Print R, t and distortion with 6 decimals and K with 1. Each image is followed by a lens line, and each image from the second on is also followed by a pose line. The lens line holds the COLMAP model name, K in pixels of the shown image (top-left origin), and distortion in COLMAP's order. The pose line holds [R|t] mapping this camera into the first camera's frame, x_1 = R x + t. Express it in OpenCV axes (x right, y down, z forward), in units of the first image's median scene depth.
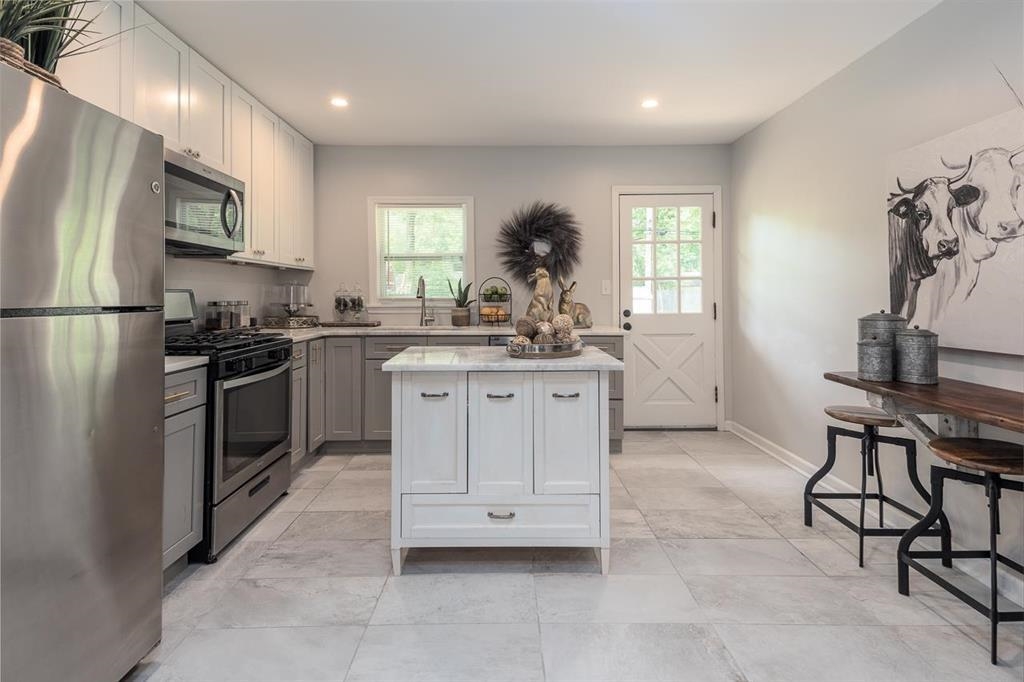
lens RADIAL K [[490.7, 0, 516.3], [0, 490.7, 295.6], [0, 0, 1]] dist [0.044829, -0.014886]
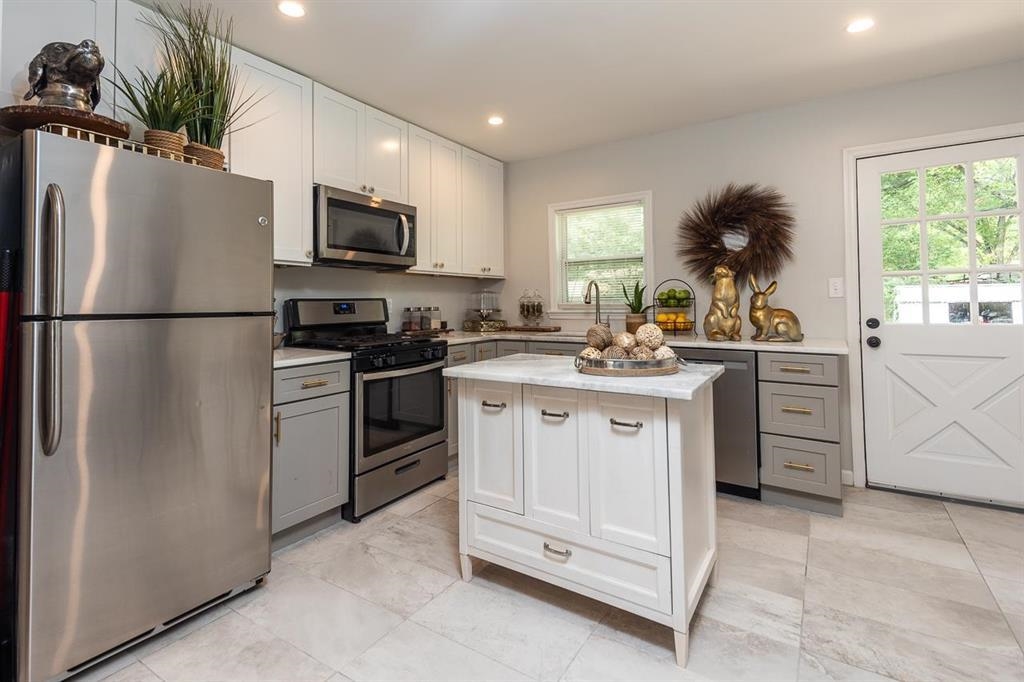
lens RADIAL K [[490.7, 0, 504.0], [0, 490.7, 296.5], [0, 0, 1]] dist [0.044829, -0.014886]
pose [[0.829584, -0.013223, -0.558225, 0.282101], [0.009024, 0.999906, -0.010274, -0.000718], [0.558309, 0.003486, 0.829626, 0.150746]]
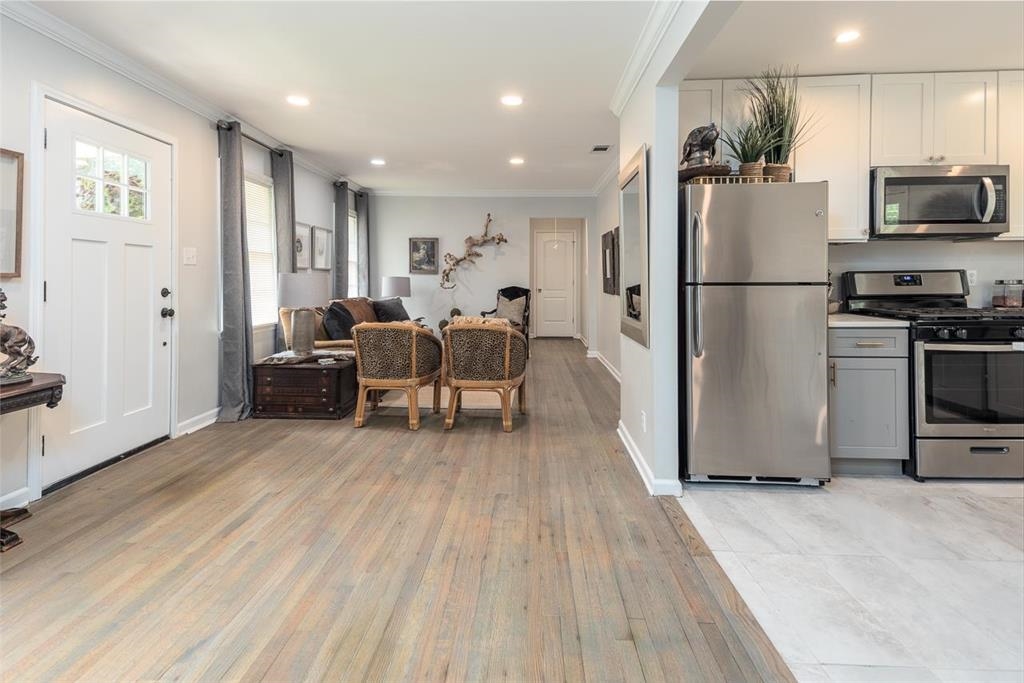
lens RADIAL K [[490.7, 0, 511.7], [0, 490.7, 279.0], [0, 0, 1]] dist [0.044829, -0.014886]
pose [[-0.043054, 0.002751, -0.999069, 0.561259], [0.011842, 0.999927, 0.002244, -0.004550], [0.999003, -0.011734, -0.043084, 0.008273]]
